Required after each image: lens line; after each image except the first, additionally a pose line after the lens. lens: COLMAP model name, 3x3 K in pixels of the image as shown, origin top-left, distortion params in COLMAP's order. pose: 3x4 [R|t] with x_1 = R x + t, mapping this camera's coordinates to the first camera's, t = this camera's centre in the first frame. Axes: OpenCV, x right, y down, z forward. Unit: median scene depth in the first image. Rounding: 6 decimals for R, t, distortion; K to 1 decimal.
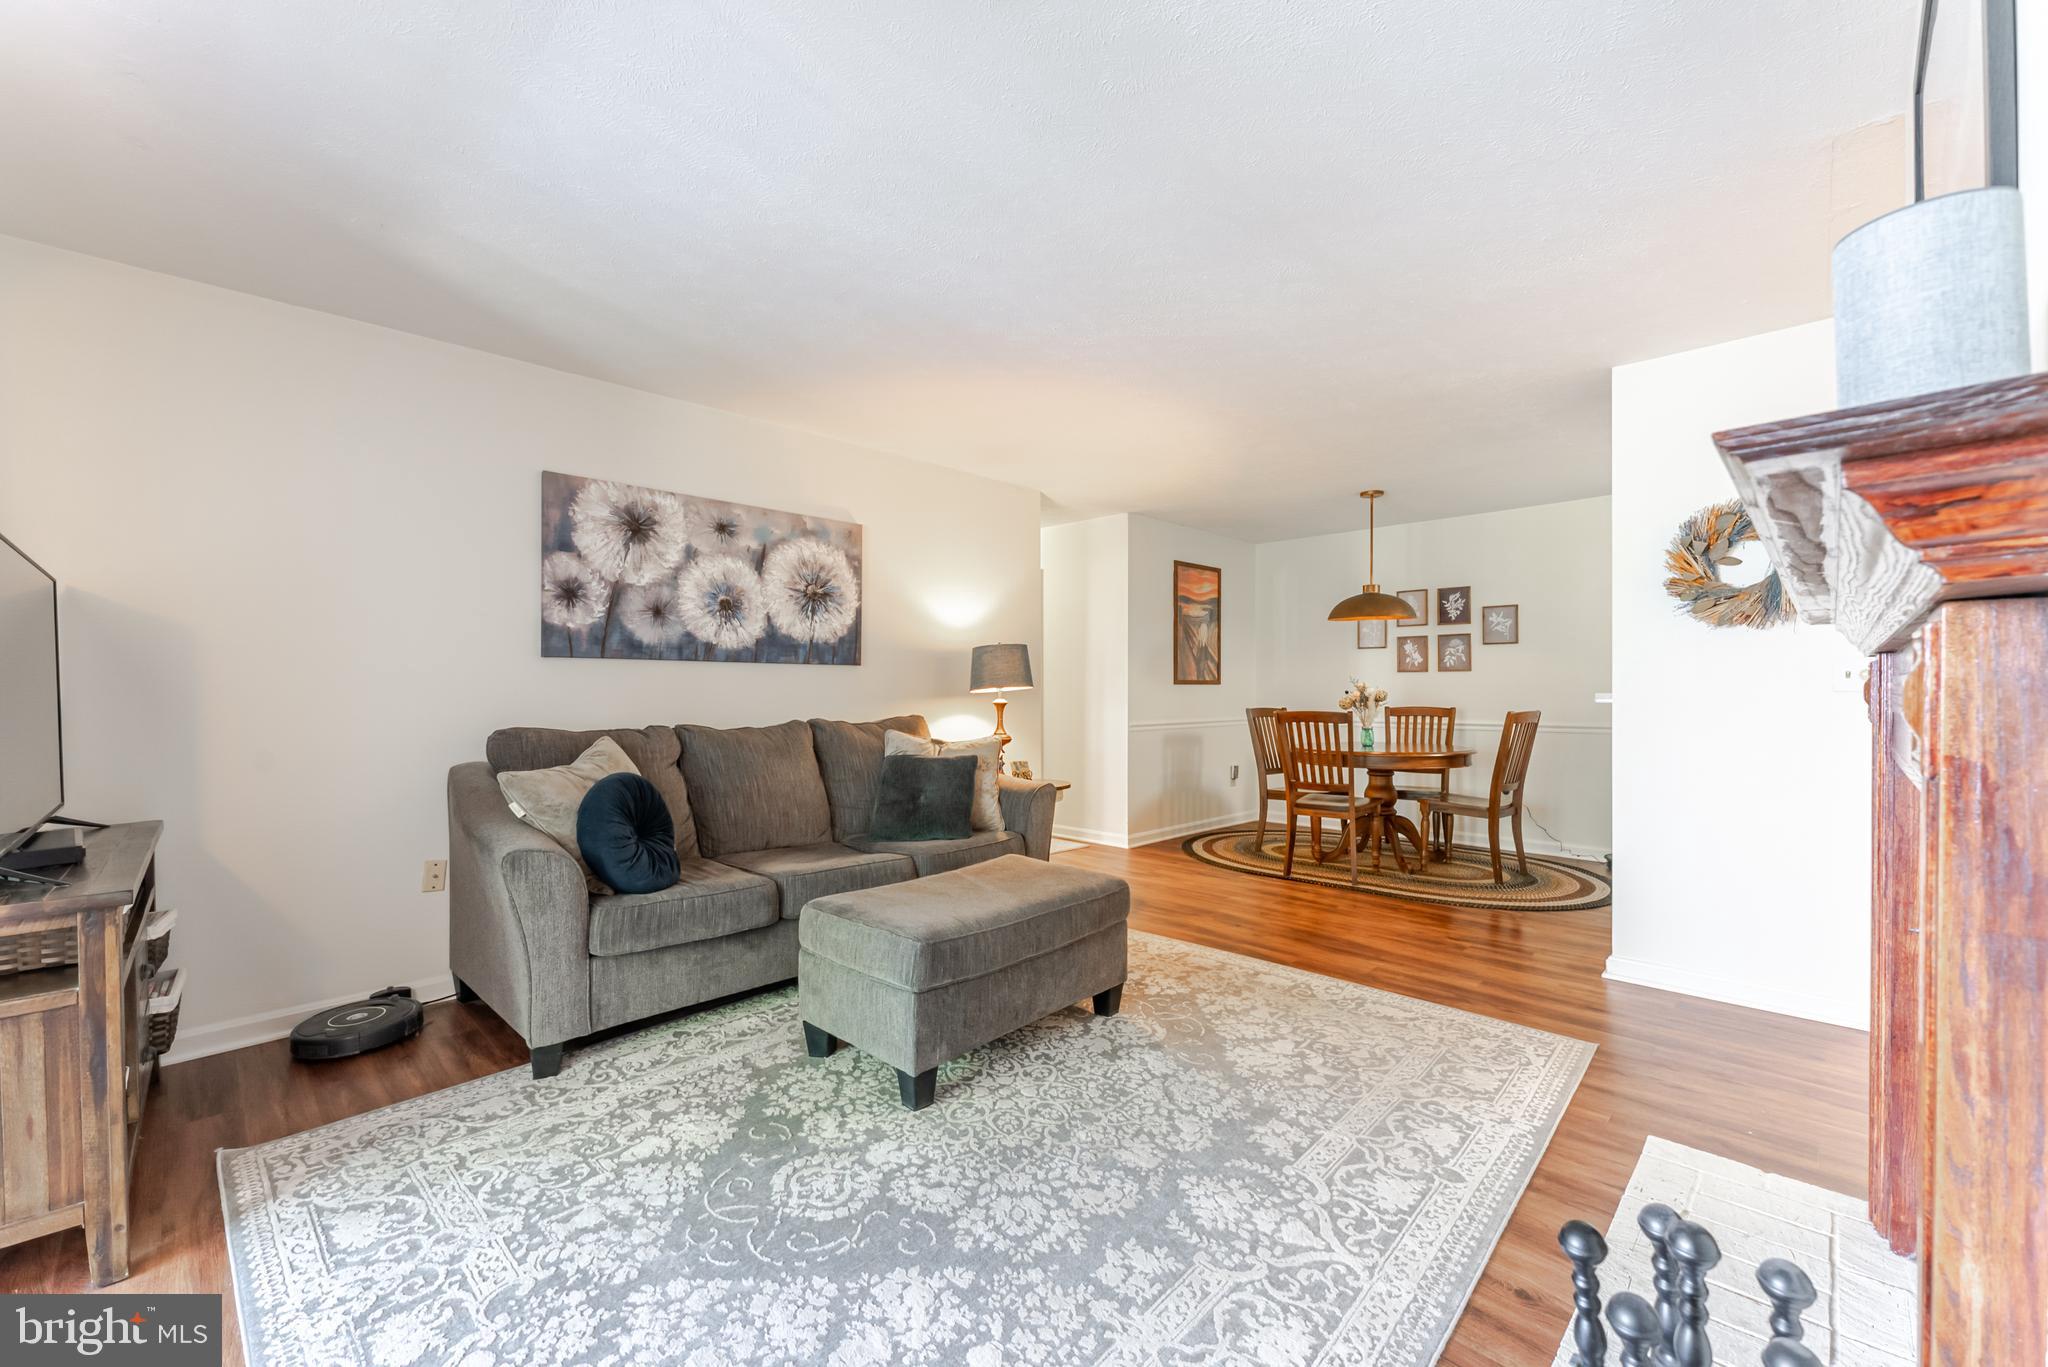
lens RADIAL K [[819.6, 0, 1037.8], [0, 819.6, 692.8], [0, 0, 1]] dist [-0.001057, -0.000502]
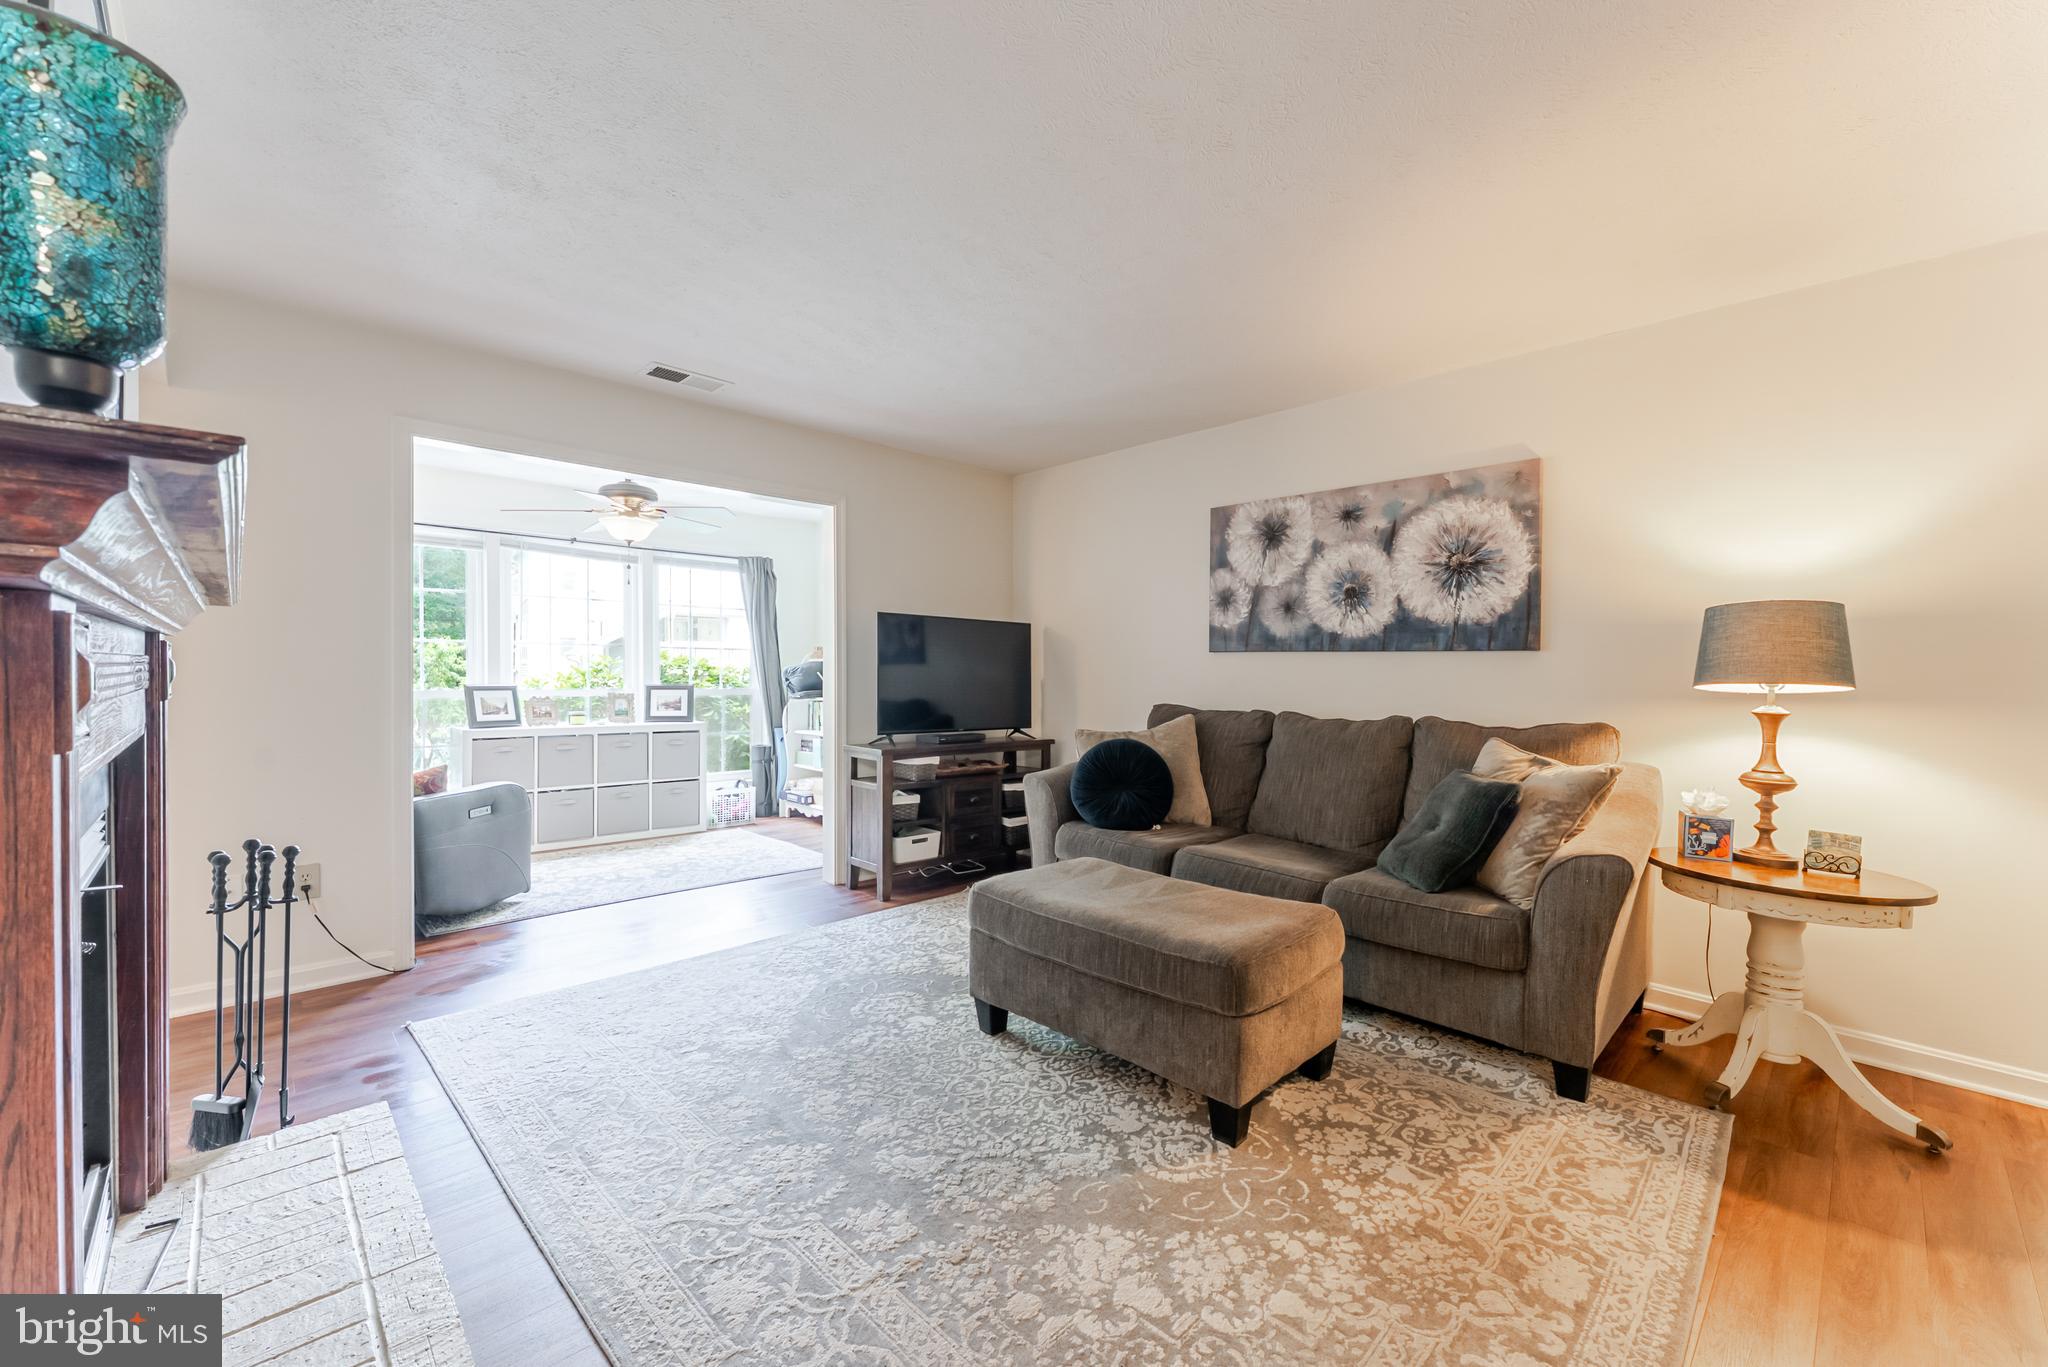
lens RADIAL K [[819.6, 0, 1021.9], [0, 819.6, 683.9], [0, 0, 1]] dist [-0.001057, -0.000502]
pose [[-0.036202, 0.016658, -0.999206, 0.637422], [-0.018384, 0.999681, 0.017332, -0.009017], [0.999175, 0.018997, -0.035884, 0.674543]]
